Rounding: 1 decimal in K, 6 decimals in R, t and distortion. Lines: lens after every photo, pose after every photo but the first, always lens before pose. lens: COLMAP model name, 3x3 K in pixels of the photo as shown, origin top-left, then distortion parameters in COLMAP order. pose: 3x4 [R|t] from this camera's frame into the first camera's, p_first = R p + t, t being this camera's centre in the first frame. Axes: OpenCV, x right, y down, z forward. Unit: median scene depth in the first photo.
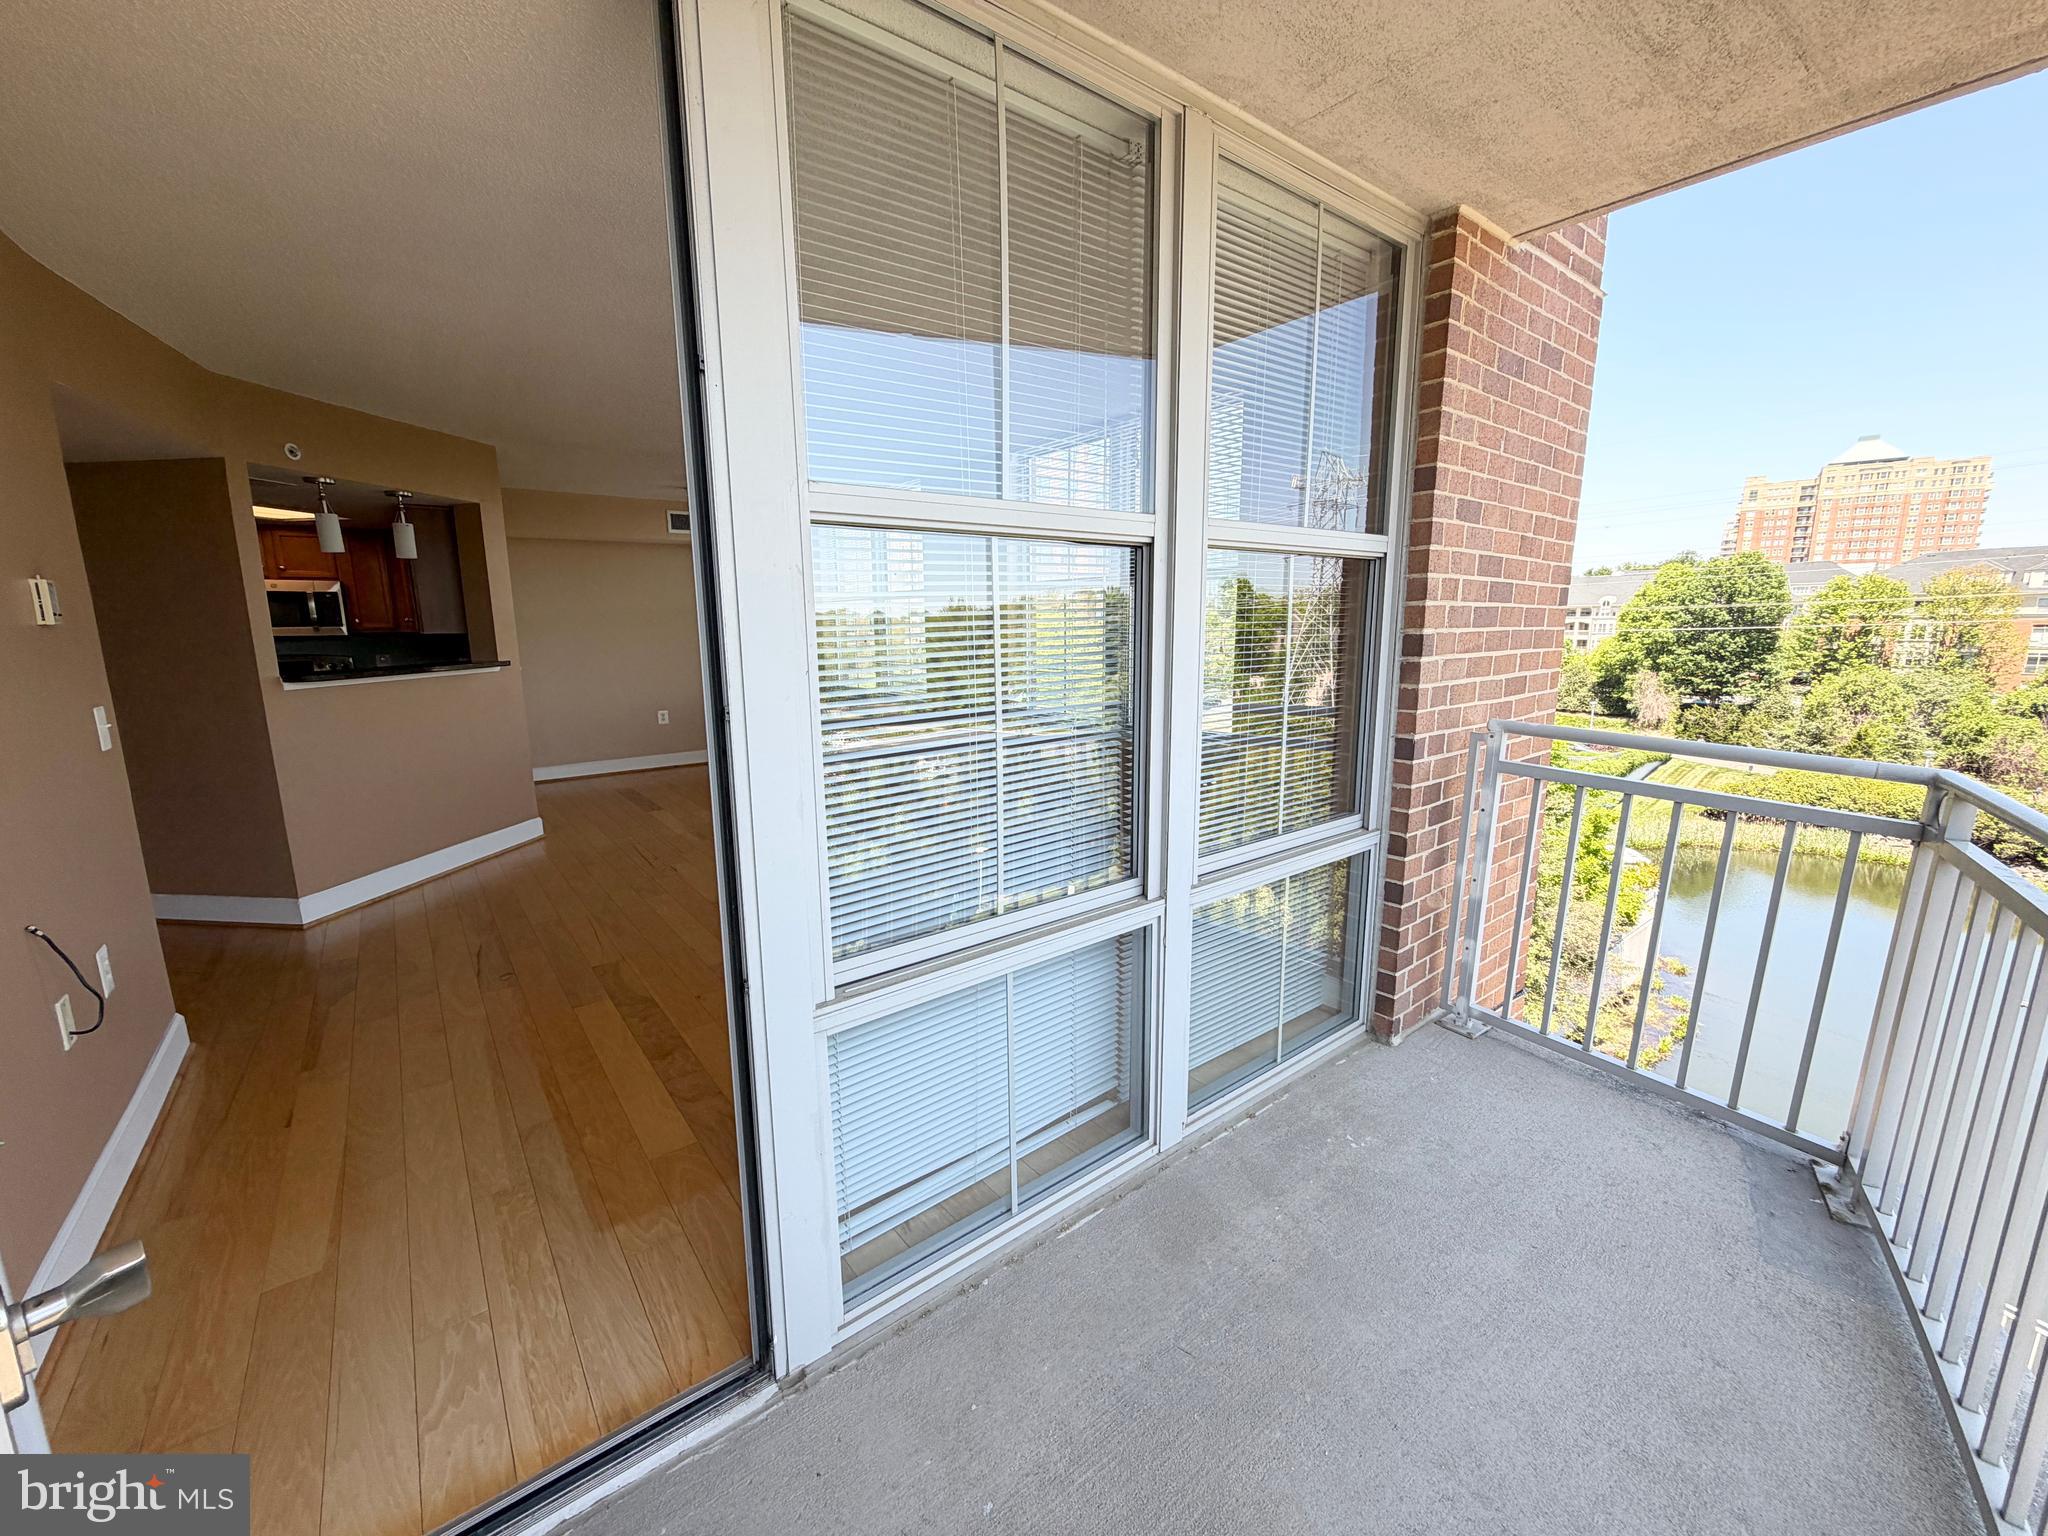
lens RADIAL K [[817.4, 0, 1019.7], [0, 817.4, 768.4], [0, 0, 1]] dist [-0.002718, 0.000301]
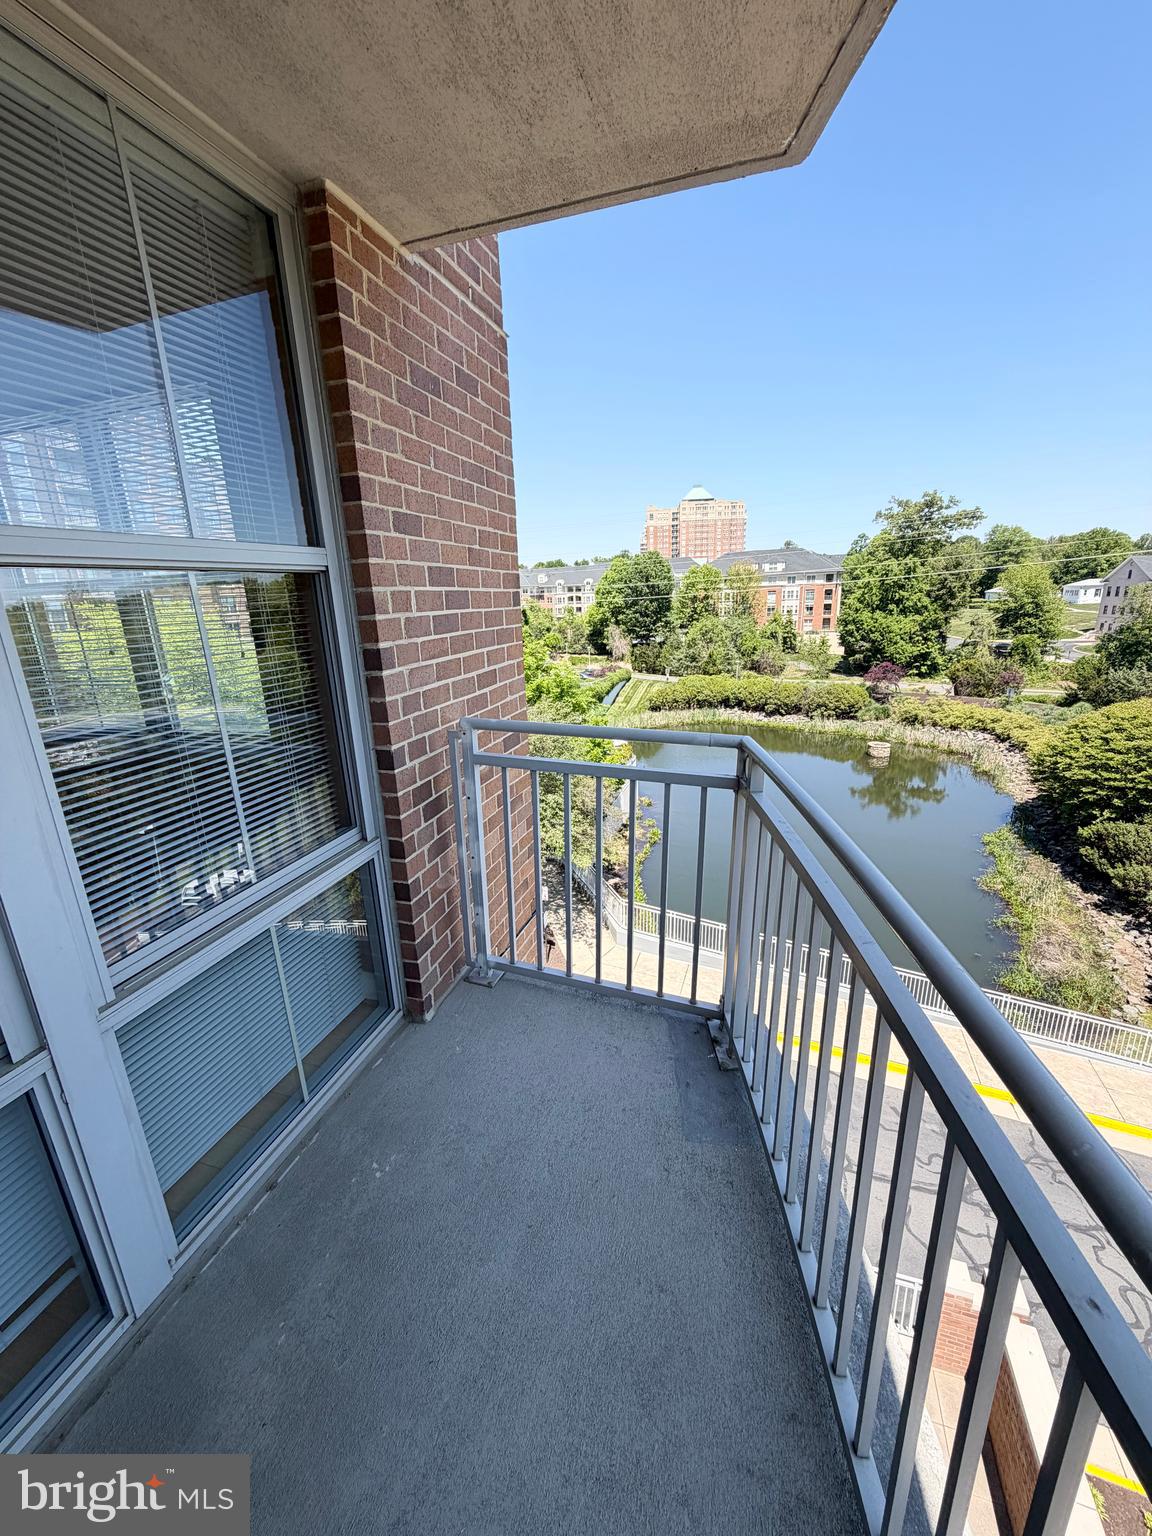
lens RADIAL K [[613.0, 0, 580.9], [0, 613.0, 766.2], [0, 0, 1]] dist [-0.002718, 0.000301]
pose [[0.824233, -0.174622, 0.538653, 0.251384], [0.127695, 0.984079, 0.123626, -0.078426], [-0.551665, -0.033113, 0.833408, 0.213891]]
